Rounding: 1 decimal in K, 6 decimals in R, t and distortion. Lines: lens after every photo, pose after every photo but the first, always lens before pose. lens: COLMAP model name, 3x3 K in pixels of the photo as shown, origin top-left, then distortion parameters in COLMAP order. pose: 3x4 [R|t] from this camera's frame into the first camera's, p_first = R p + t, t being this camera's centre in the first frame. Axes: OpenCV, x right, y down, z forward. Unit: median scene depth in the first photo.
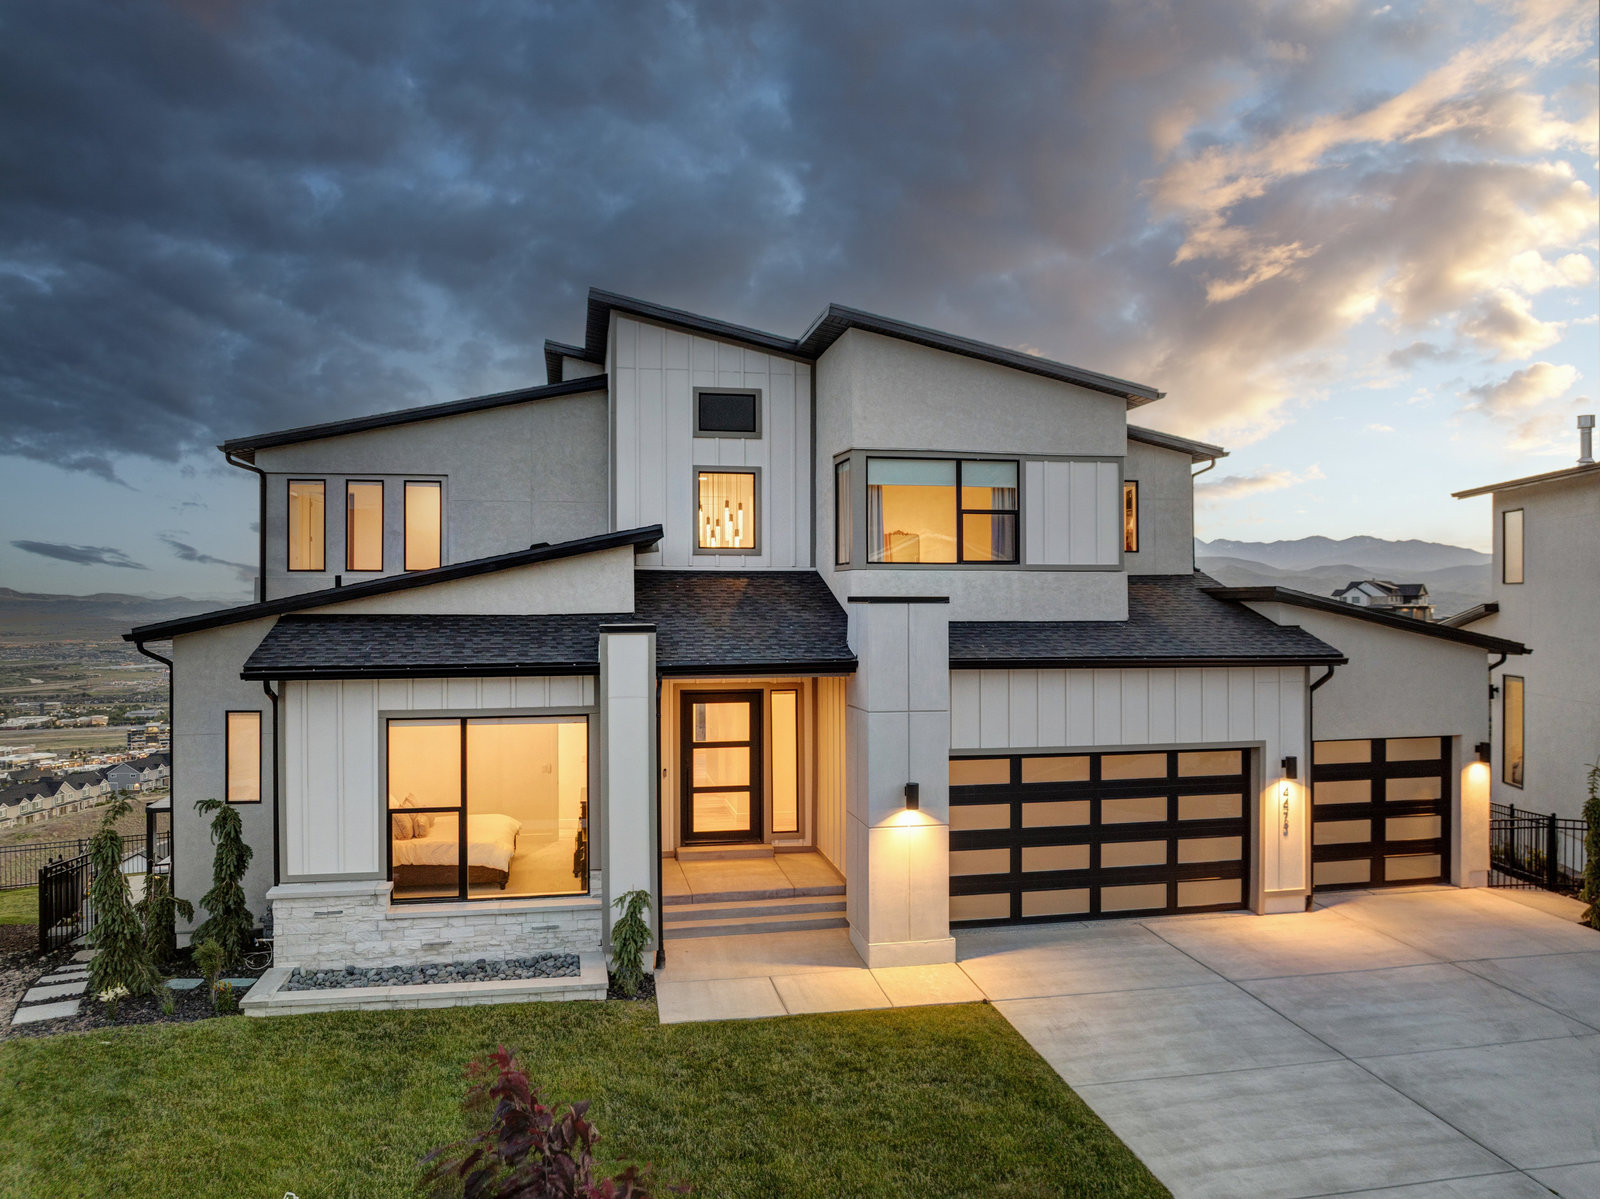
lens RADIAL K [[1140.4, 0, 800.0], [0, 1140.4, 599.5], [0, 0, 1]] dist [-0.046332, 0.018390]
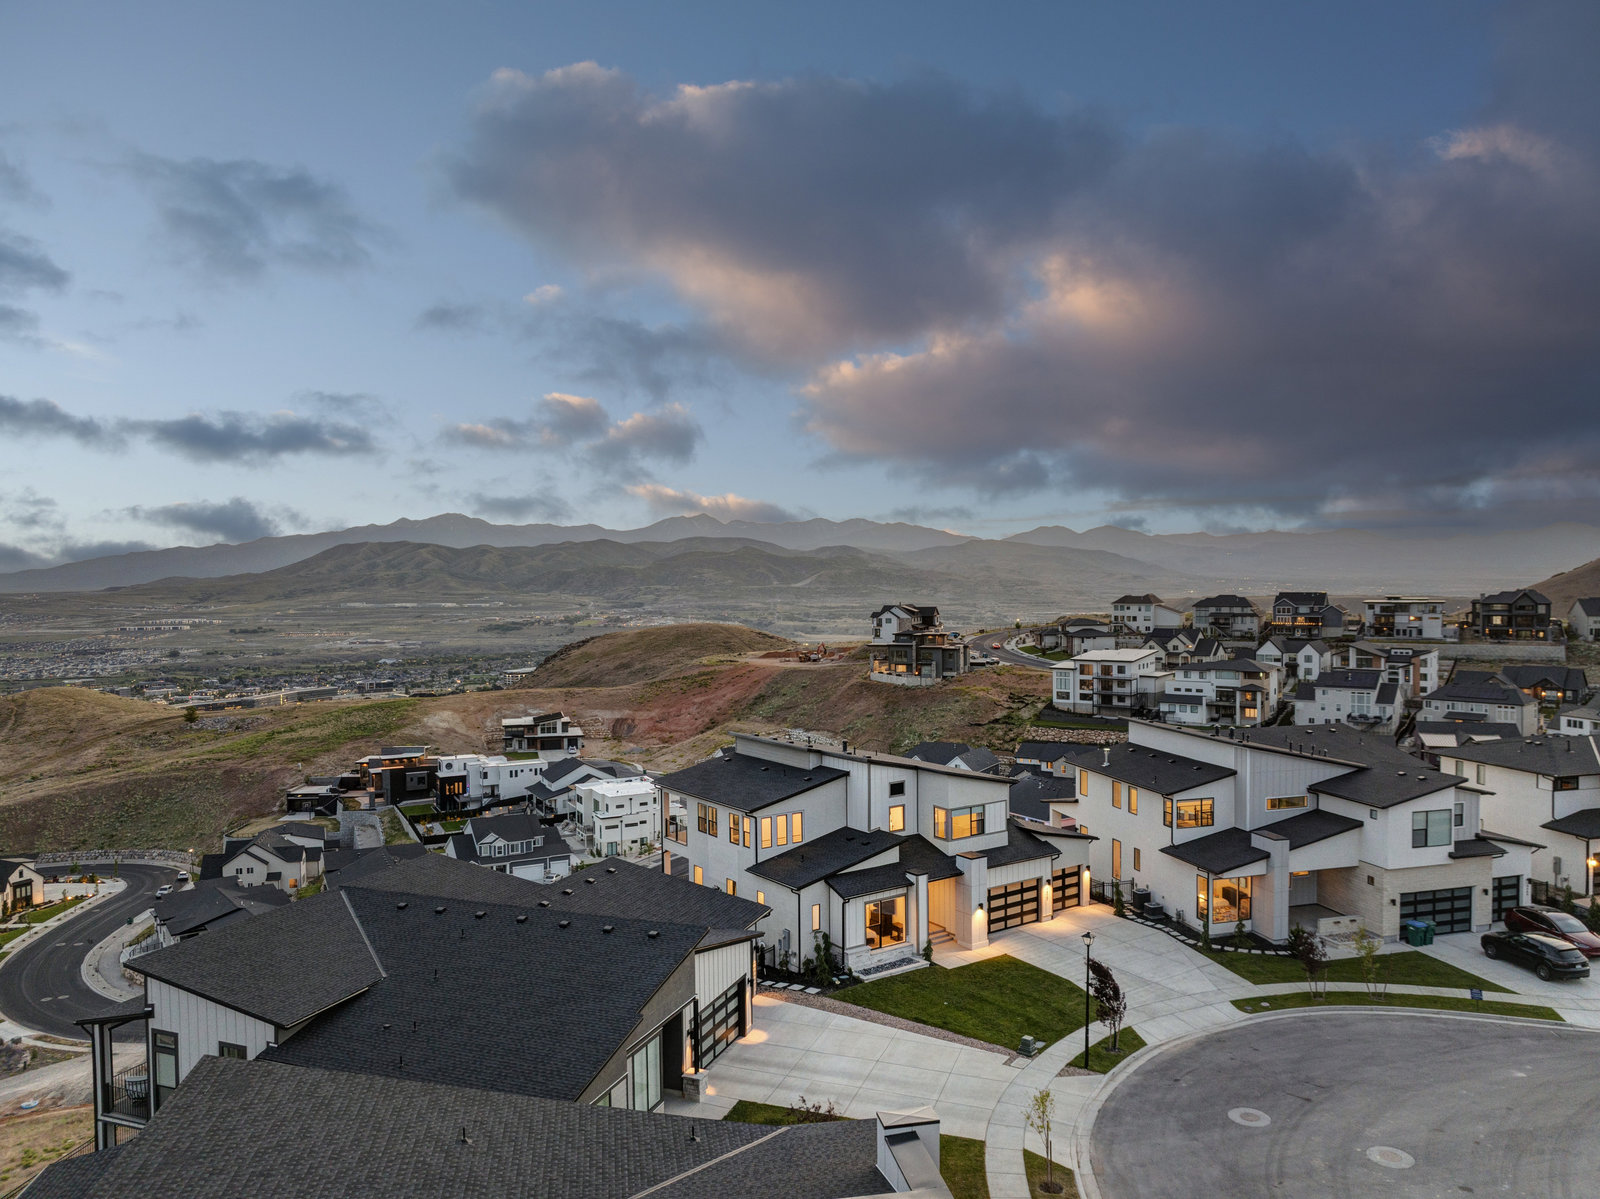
lens RADIAL K [[1140.4, 0, 800.0], [0, 1140.4, 599.5], [0, 0, 1]] dist [-0.046332, 0.018390]
pose [[0.916334, -0.013811, 0.400175, -1.804123], [0.005870, 0.999761, 0.021063, -0.867816], [-0.400371, -0.016952, 0.916196, -2.086293]]
